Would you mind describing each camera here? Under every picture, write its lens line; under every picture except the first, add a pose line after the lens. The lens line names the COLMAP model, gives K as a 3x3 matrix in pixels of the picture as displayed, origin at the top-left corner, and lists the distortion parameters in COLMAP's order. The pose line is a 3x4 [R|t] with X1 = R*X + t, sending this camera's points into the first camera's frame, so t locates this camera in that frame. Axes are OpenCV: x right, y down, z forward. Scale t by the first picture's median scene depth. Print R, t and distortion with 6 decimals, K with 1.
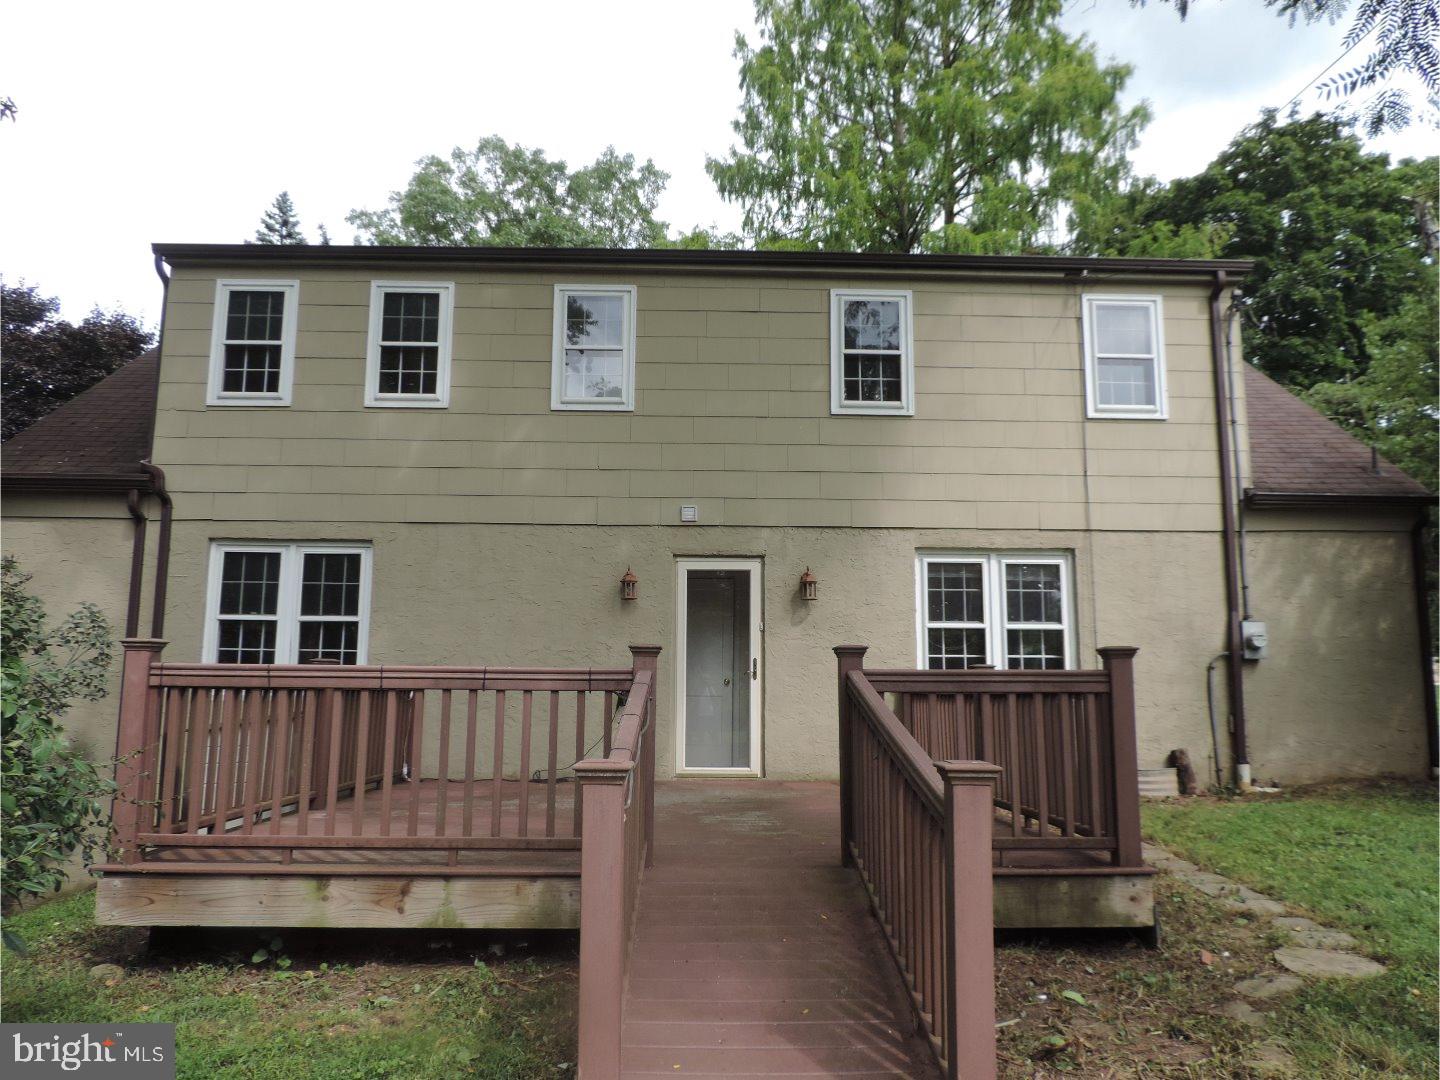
lens RADIAL K [[1020.8, 0, 725.1], [0, 1020.8, 542.6], [0, 0, 1]] dist [-0.024250, 0.008280]
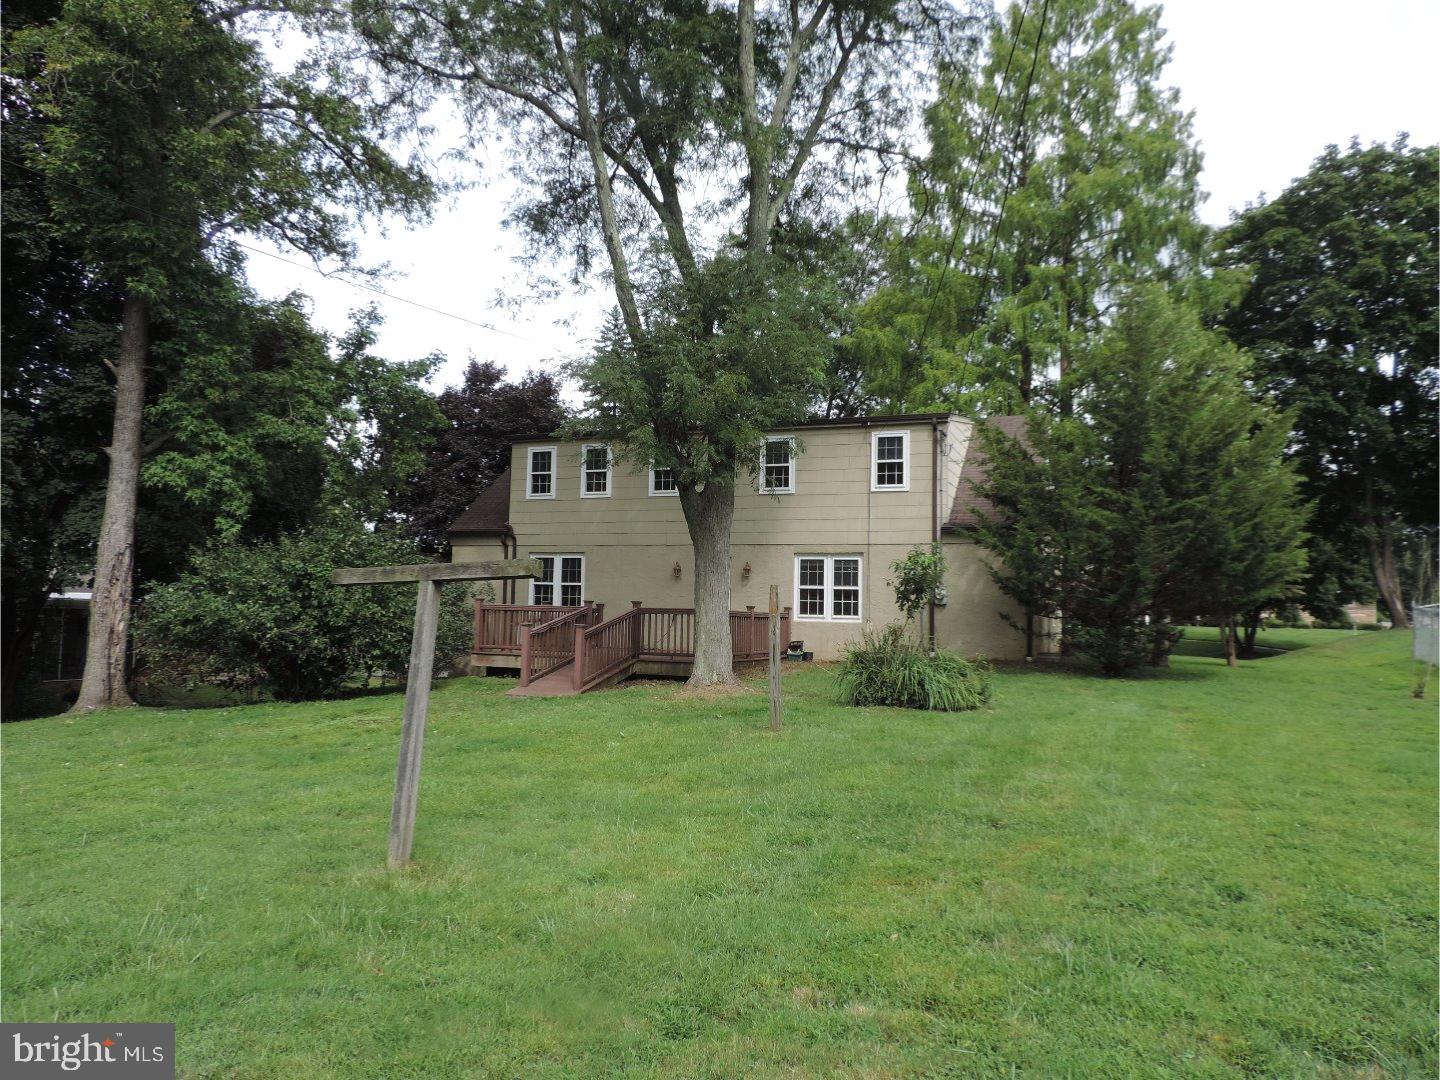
lens RADIAL K [[1024.5, 0, 720.0], [0, 1024.5, 540.0], [0, 0, 1]] dist [-0.043480, 0.000325]
pose [[0.913772, -0.014521, -0.405968, 0.951728], [0.041789, 0.997419, 0.058384, -0.161704], [0.404073, -0.070315, 0.912020, -1.123139]]
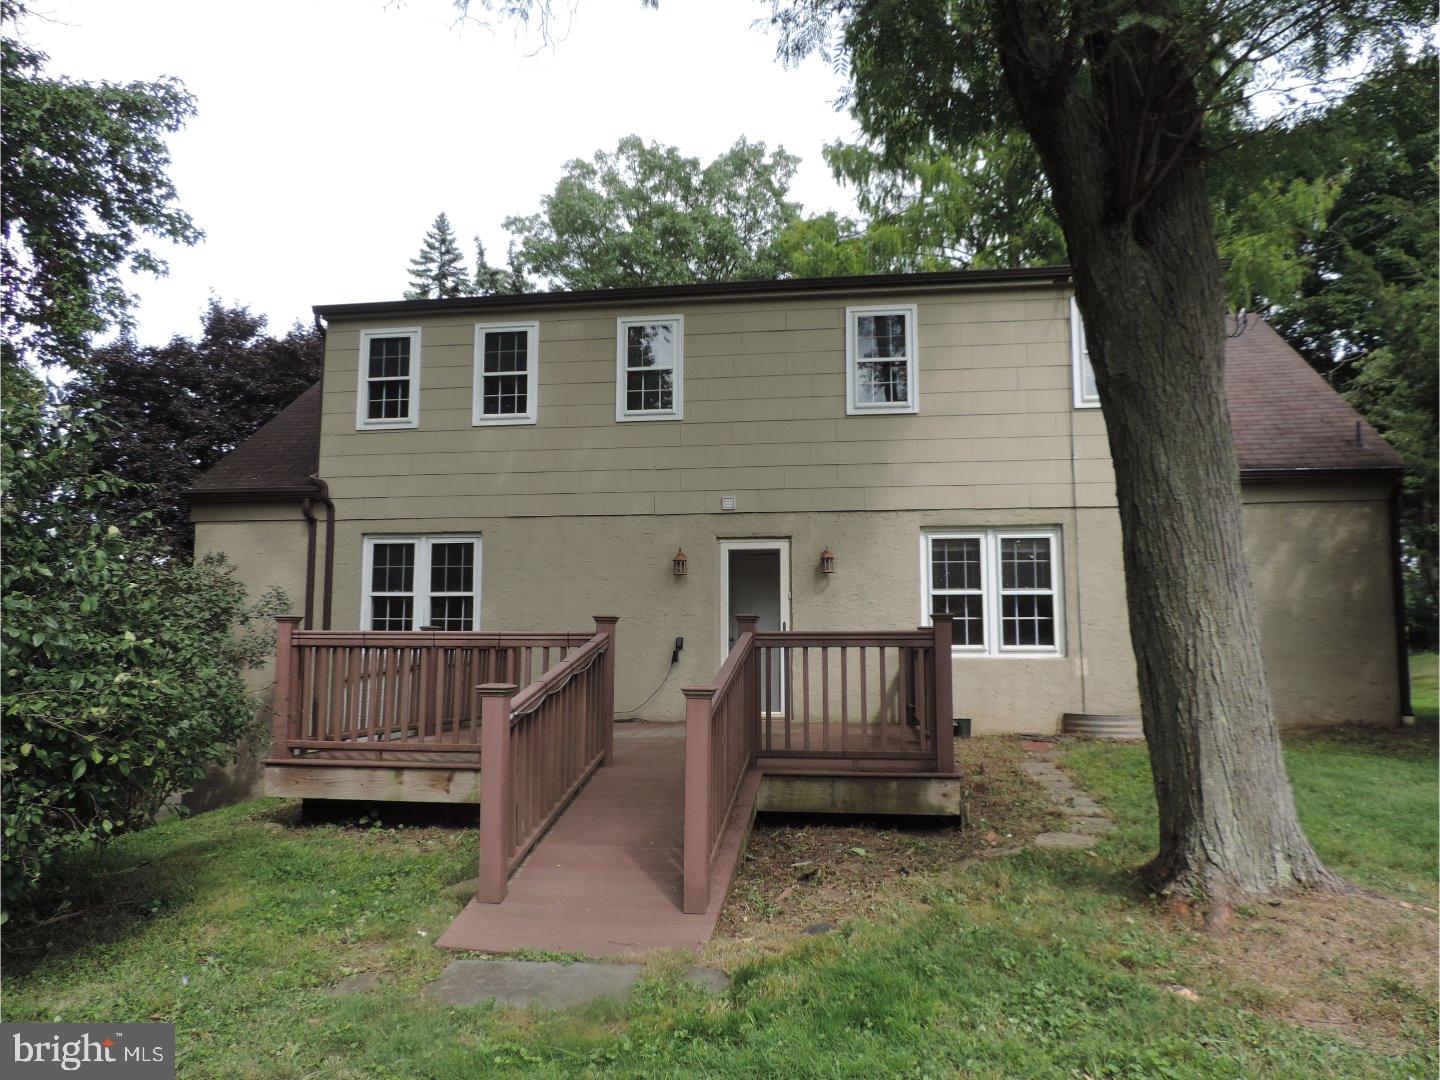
lens RADIAL K [[1020.8, 0, 725.1], [0, 1020.8, 542.6], [0, 0, 1]] dist [-0.024250, 0.008280]
pose [[0.984383, -0.022550, -0.174589, 0.169095], [0.028991, 0.998987, 0.034430, -0.023394], [0.173635, -0.038953, 0.984039, -0.191743]]
